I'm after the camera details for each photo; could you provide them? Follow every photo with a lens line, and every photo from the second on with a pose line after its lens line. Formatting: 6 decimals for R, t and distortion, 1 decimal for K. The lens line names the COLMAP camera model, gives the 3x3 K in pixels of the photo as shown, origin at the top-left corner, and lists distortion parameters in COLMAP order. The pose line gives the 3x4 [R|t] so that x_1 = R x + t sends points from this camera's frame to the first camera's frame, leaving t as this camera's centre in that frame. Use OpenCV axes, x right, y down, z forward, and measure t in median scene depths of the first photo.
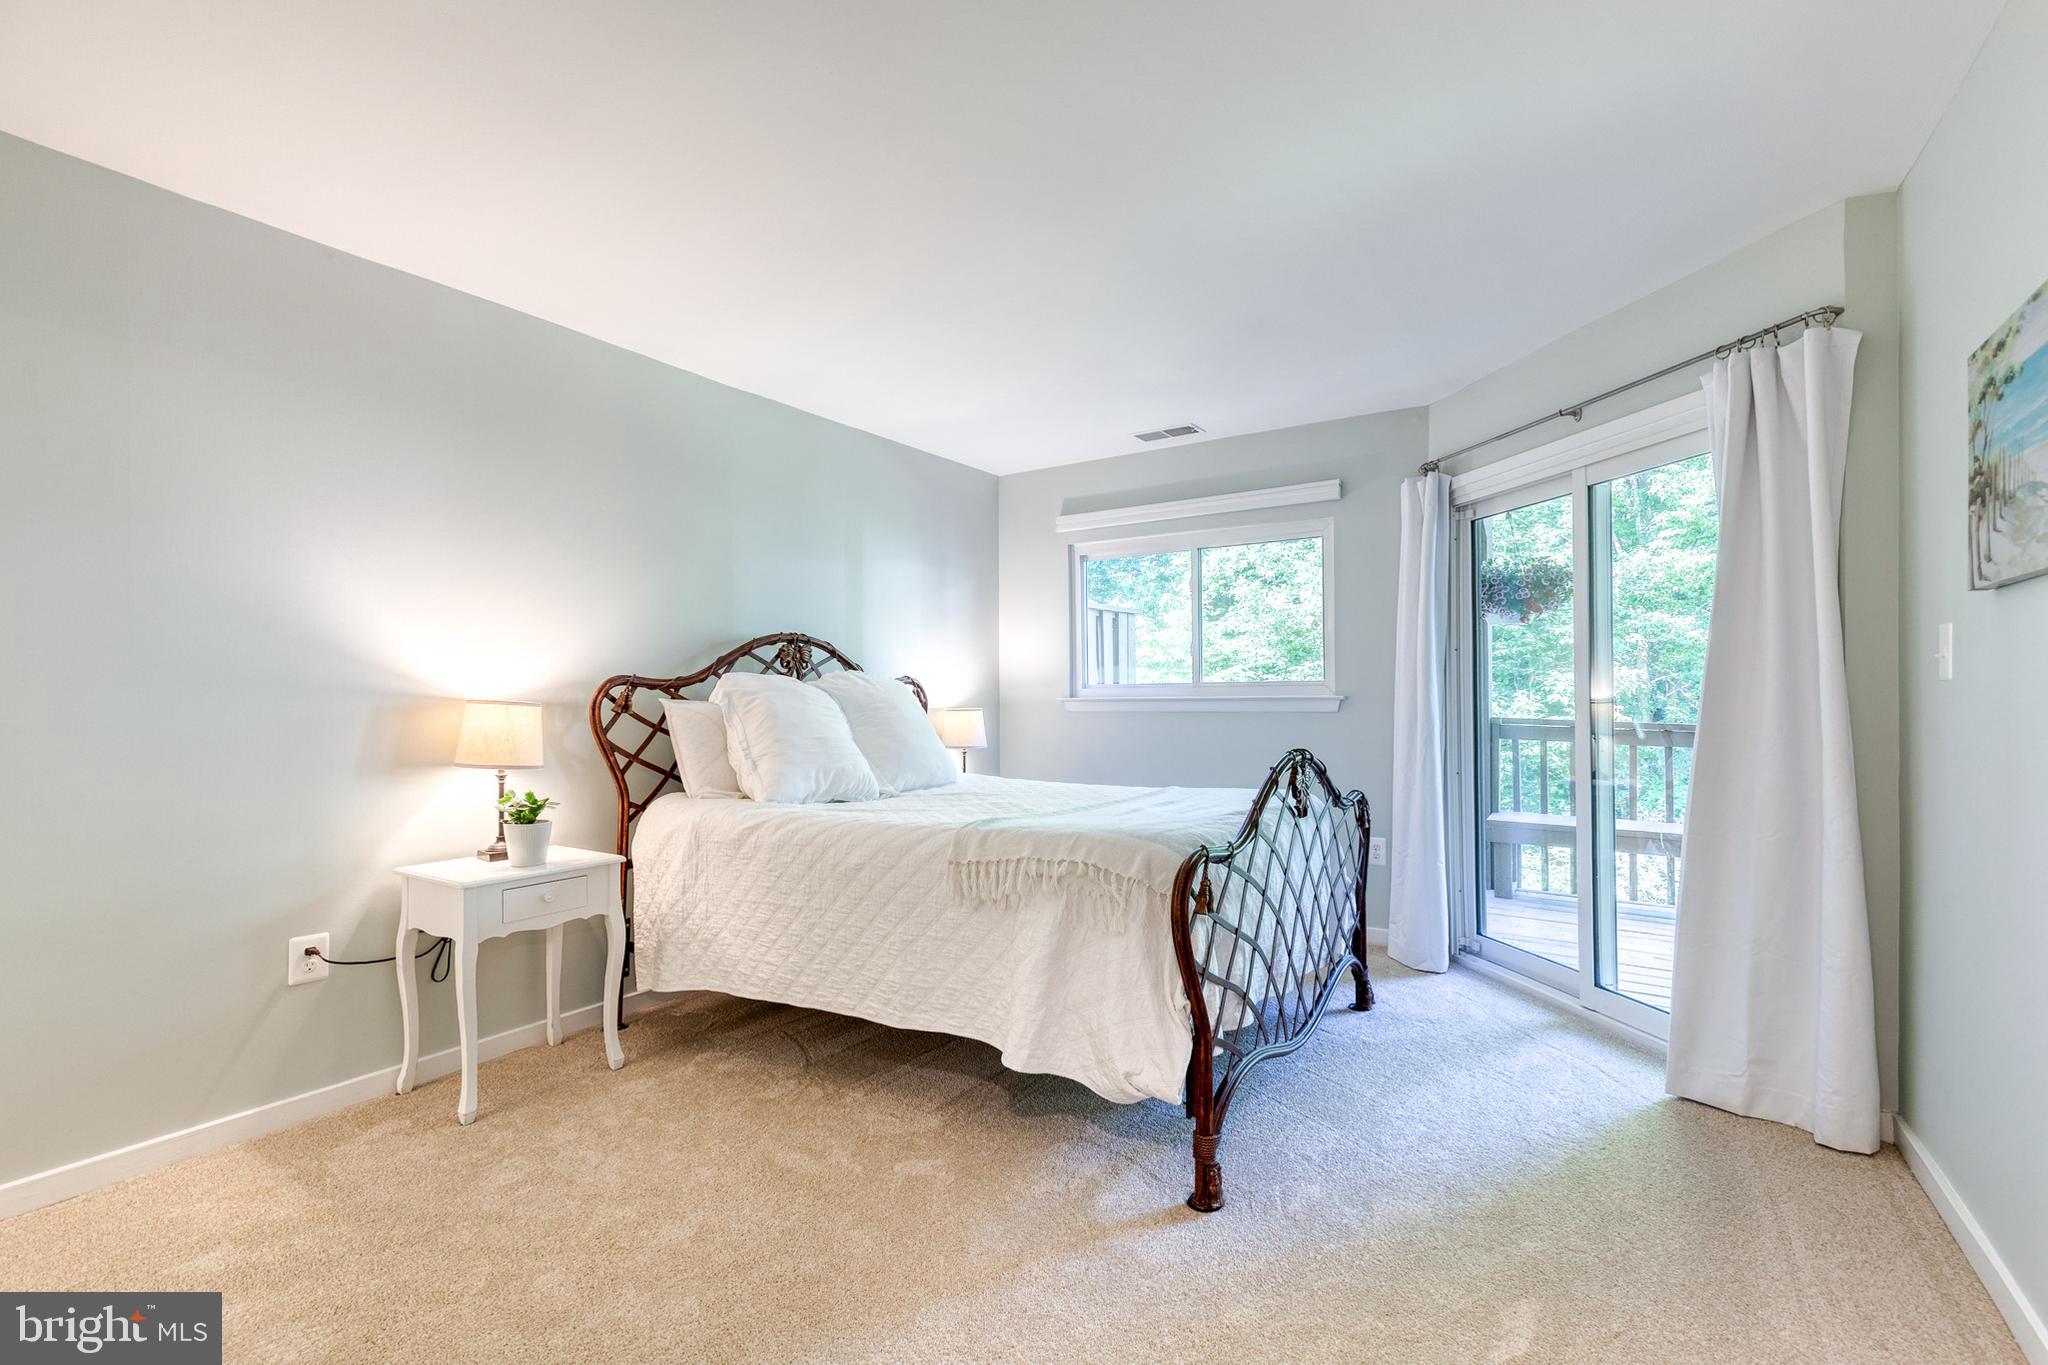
lens RADIAL K [[916.1, 0, 1055.9], [0, 916.1, 693.8], [0, 0, 1]] dist [0.005518, -0.001110]
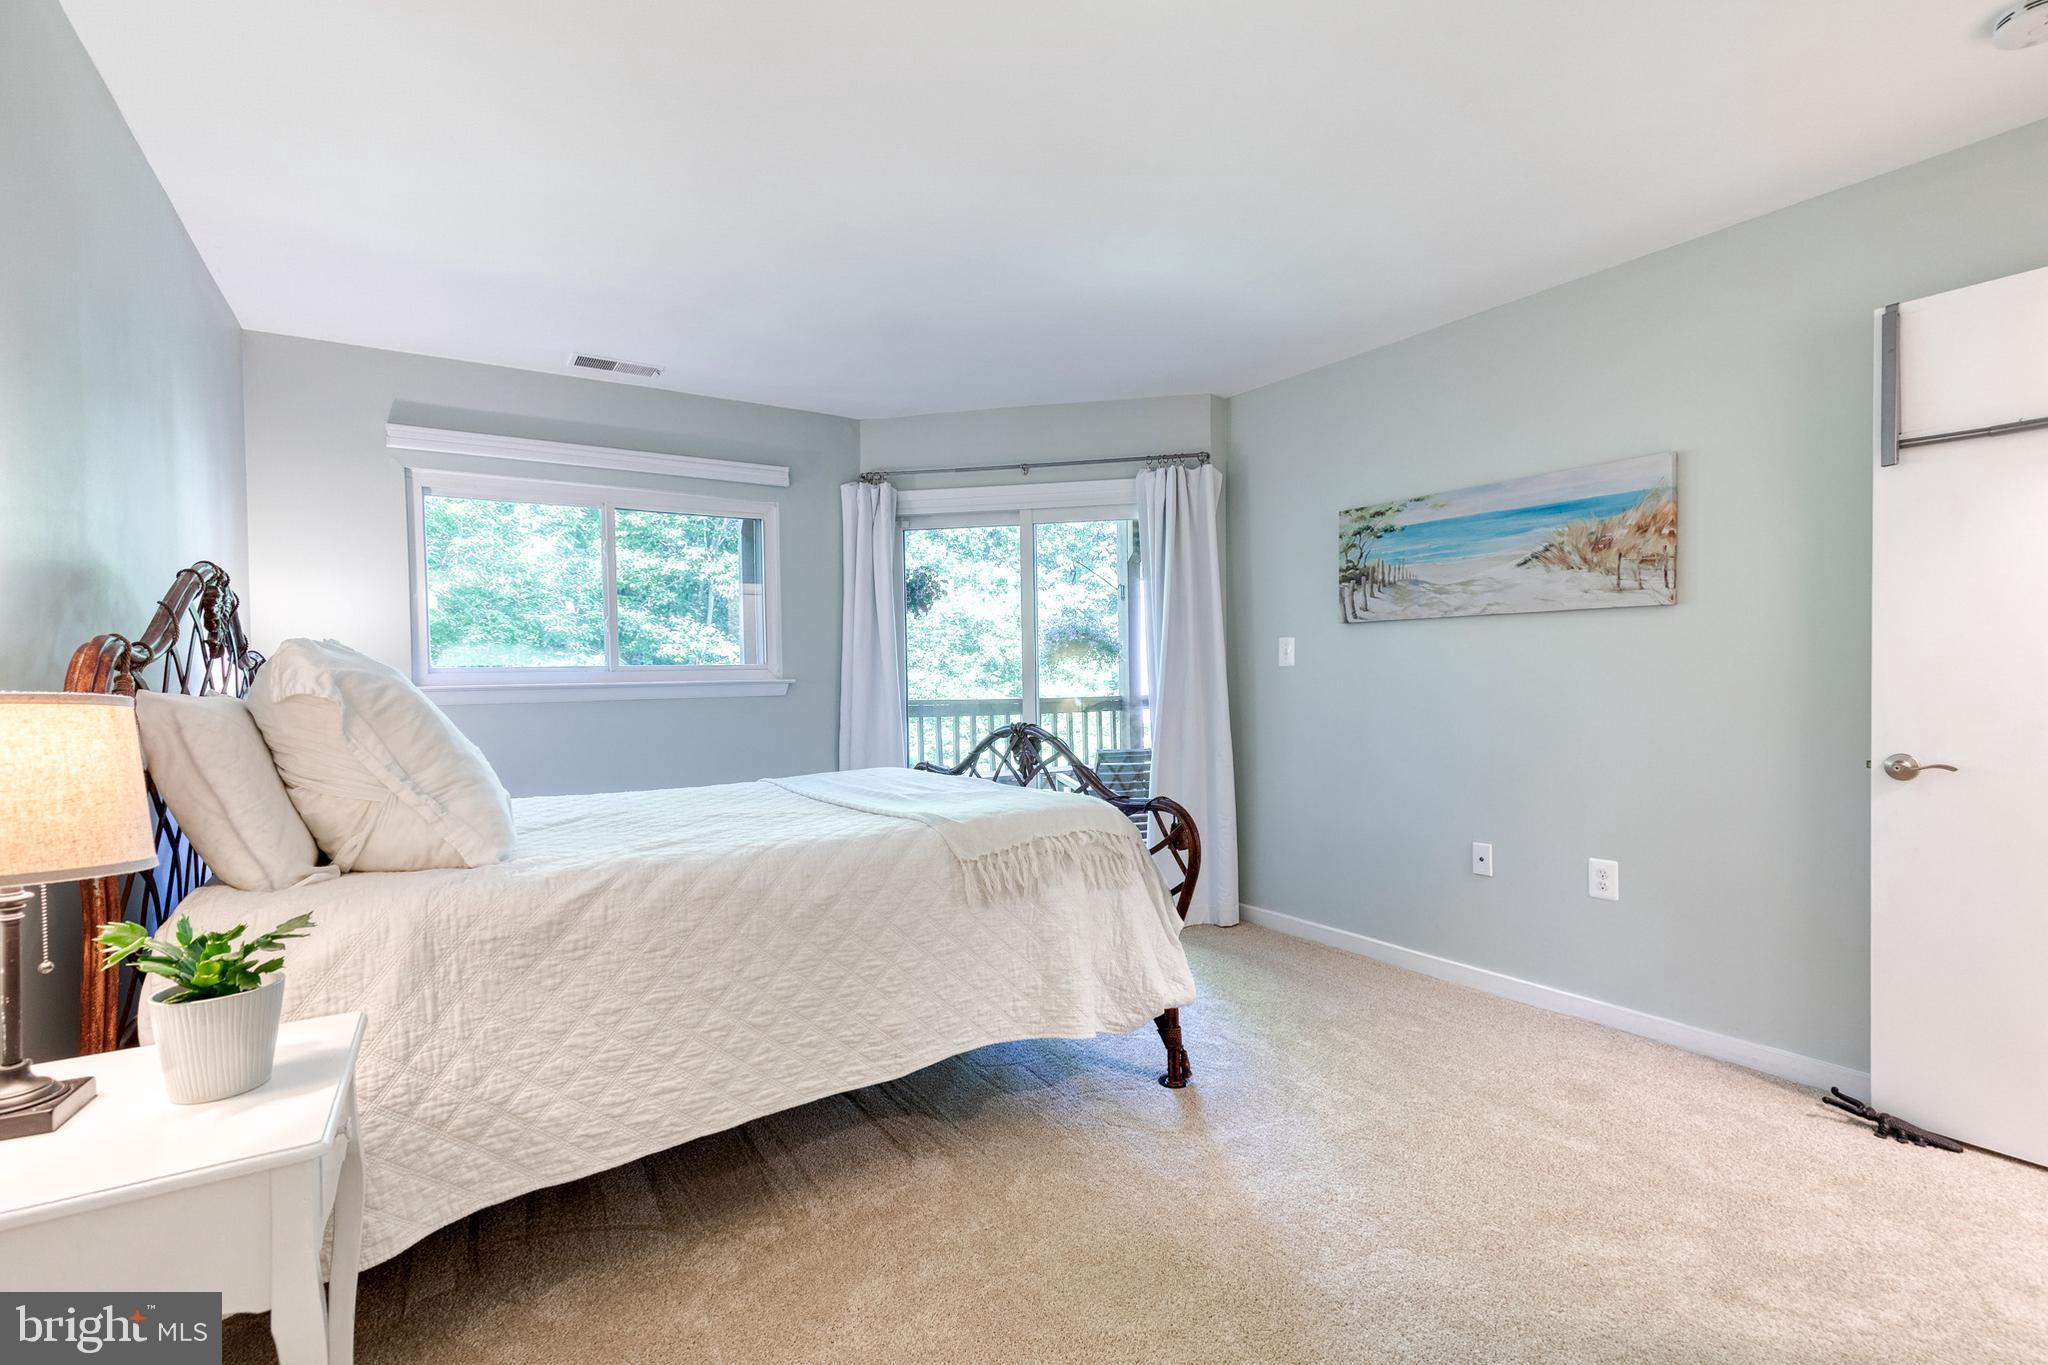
lens RADIAL K [[916.1, 0, 1054.4], [0, 916.1, 686.7], [0, 0, 1]] dist [0.005518, -0.001110]
pose [[0.418672, -0.013616, 0.908035, -0.761786], [0.008760, 0.999902, 0.010955, 0.002812], [-0.908095, 0.003368, 0.418750, 0.464073]]
